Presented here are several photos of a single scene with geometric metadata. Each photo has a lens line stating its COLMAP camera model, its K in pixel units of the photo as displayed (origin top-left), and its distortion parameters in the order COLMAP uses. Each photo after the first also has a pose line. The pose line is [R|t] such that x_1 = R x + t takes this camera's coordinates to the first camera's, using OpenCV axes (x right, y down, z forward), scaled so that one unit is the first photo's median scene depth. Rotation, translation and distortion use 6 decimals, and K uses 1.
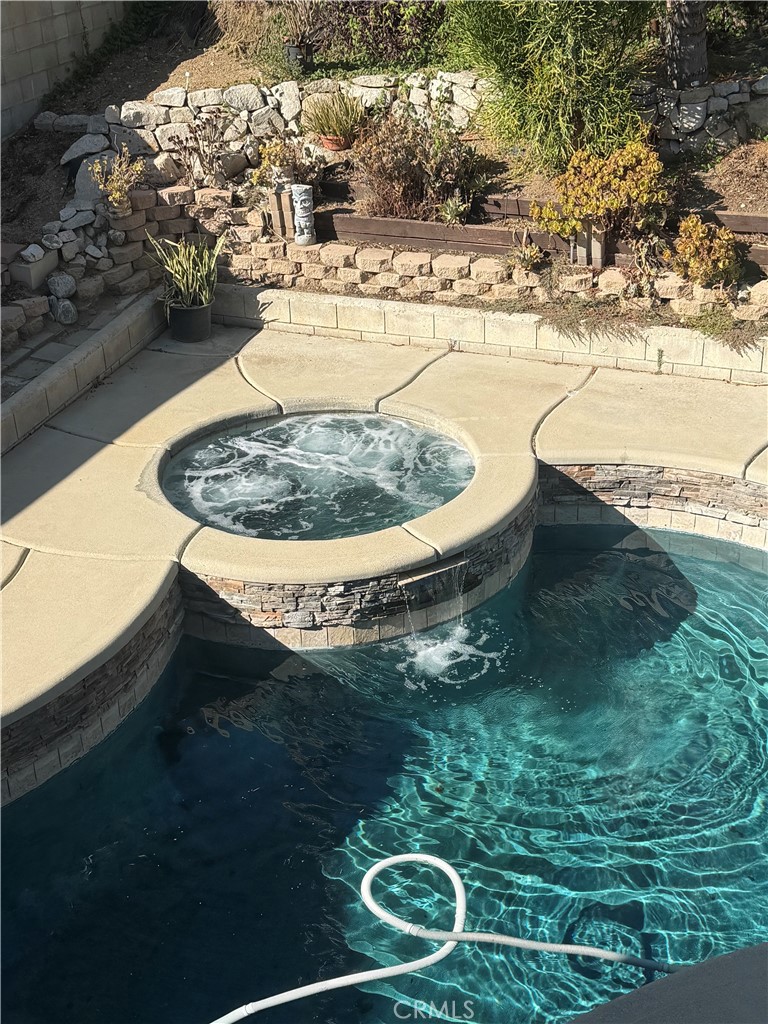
lens RADIAL K [[1427.7, 0, 383.8], [0, 1427.7, 513.2], [0, 0, 1]] dist [0.140295, 0.000000]
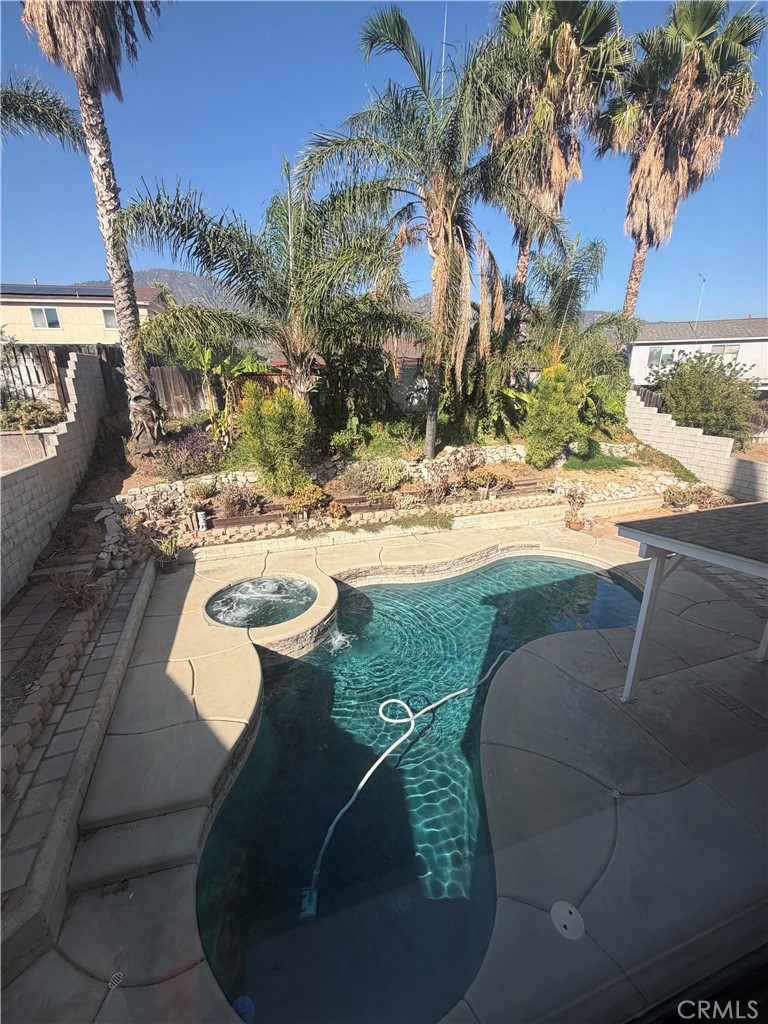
lens RADIAL K [[408.2, 0, 388.4], [0, 408.2, 510.1], [0, 0, 1]] dist [0.003035, -0.000029]
pose [[0.769995, -0.168440, 0.615415, -0.280317], [0.280162, 0.955825, -0.088923, -0.049474], [-0.573251, 0.240886, 0.783171, 0.119466]]
